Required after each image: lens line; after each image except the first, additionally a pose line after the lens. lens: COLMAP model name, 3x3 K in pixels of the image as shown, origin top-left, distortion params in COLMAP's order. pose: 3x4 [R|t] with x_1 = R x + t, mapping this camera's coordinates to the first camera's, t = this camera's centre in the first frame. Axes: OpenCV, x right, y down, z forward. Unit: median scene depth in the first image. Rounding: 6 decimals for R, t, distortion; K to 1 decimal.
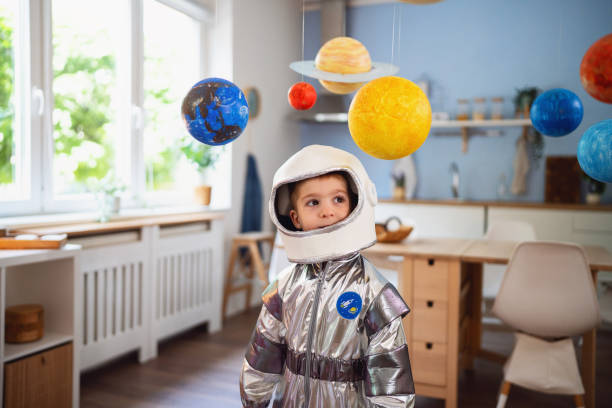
lens RADIAL K [[596.9, 0, 301.2], [0, 596.9, 207.3], [0, 0, 1]] dist [0.001773, 0.000000]
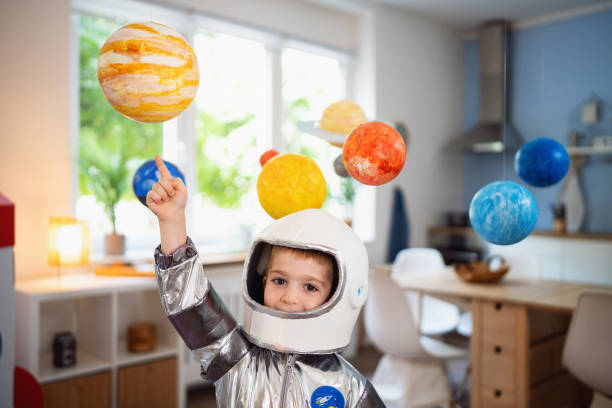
lens RADIAL K [[596.9, 0, 302.5], [0, 596.9, 211.8], [0, 0, 1]] dist [0.001773, 0.000000]
pose [[0.917311, -0.002808, -0.398161, 0.244876], [-0.007331, 0.999687, -0.023940, -0.029207], [0.398104, 0.024880, 0.917003, -0.017098]]
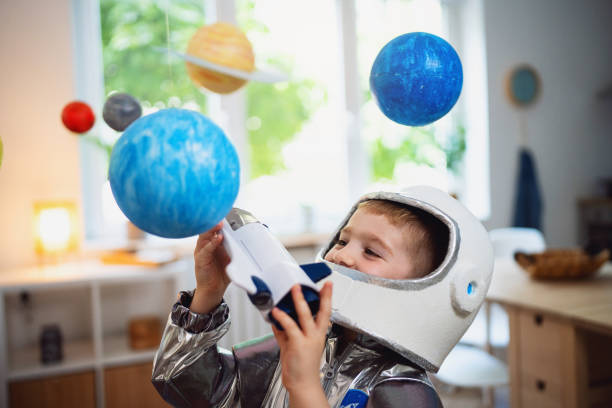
lens RADIAL K [[589.1, 0, 304.4], [0, 589.1, 199.9], [0, 0, 1]] dist [-0.005327, 0.000000]
pose [[0.710083, -0.022343, -0.703764, 0.373609], [0.023443, 0.999692, -0.008085, -0.027249], [0.703728, -0.010757, 0.710388, 0.300624]]
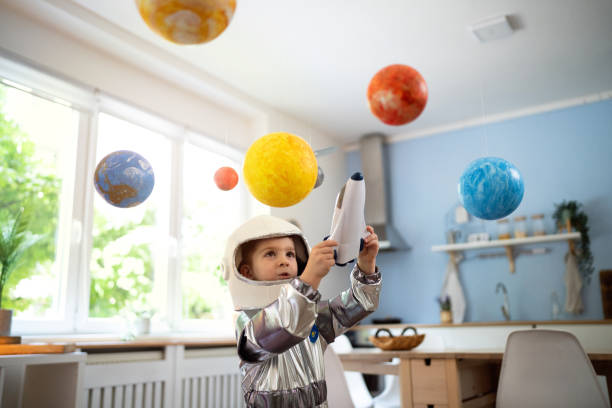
lens RADIAL K [[596.9, 0, 306.2], [0, 596.9, 207.2], [0, 0, 1]] dist [0.001773, 0.000000]
pose [[0.985371, -0.069363, -0.155669, 0.150809], [0.026542, 0.964740, -0.261864, 0.076646], [0.168343, 0.253902, 0.952468, -0.016741]]
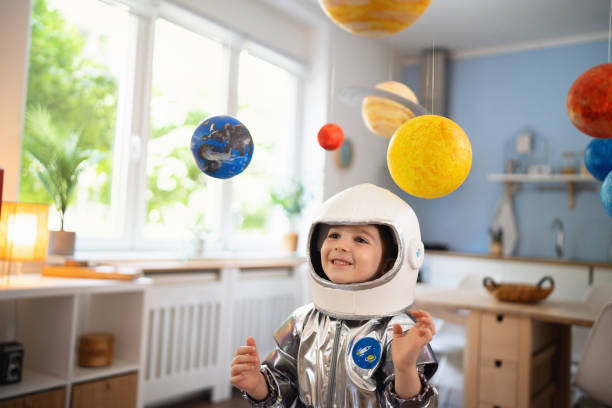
lens RADIAL K [[596.9, 0, 300.6], [0, 596.9, 206.8], [0, 0, 1]] dist [0.001773, 0.000000]
pose [[0.978152, 0.027539, -0.206059, 0.077263], [-0.046561, 0.995028, -0.088042, 0.011426], [0.202609, 0.095713, 0.974571, 0.002574]]
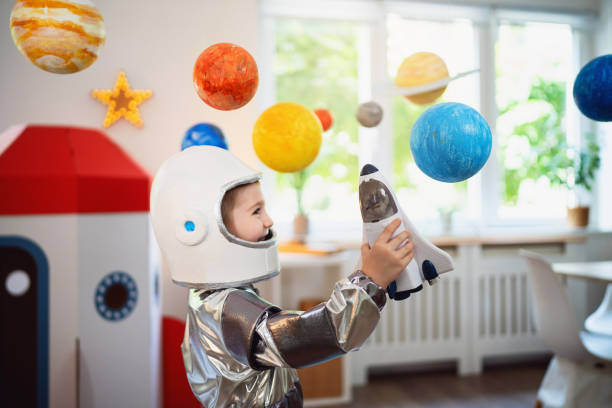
lens RADIAL K [[596.9, 0, 301.7], [0, 596.9, 204.9], [0, 0, 1]] dist [0.001773, 0.000000]
pose [[0.585726, -0.028433, -0.810010, 0.421411], [-0.016095, 0.998779, -0.046697, 0.014578], [0.810349, 0.040388, 0.584553, 0.143064]]
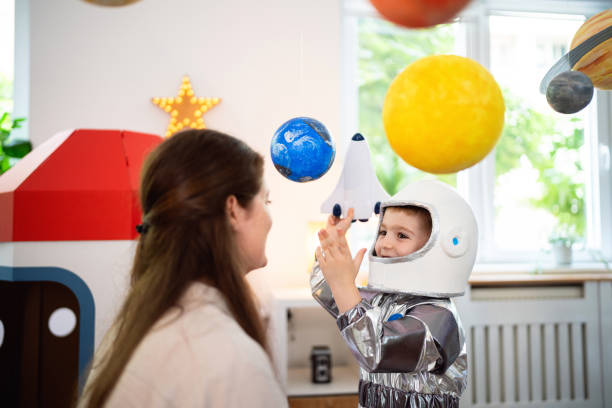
lens RADIAL K [[596.9, 0, 302.2], [0, 596.9, 197.8], [0, 0, 1]] dist [0.001773, 0.000000]
pose [[0.512649, -0.065983, -0.856059, 0.267672], [-0.028292, 0.995203, -0.093650, 0.003893], [0.858132, 0.072230, 0.508323, 0.188328]]
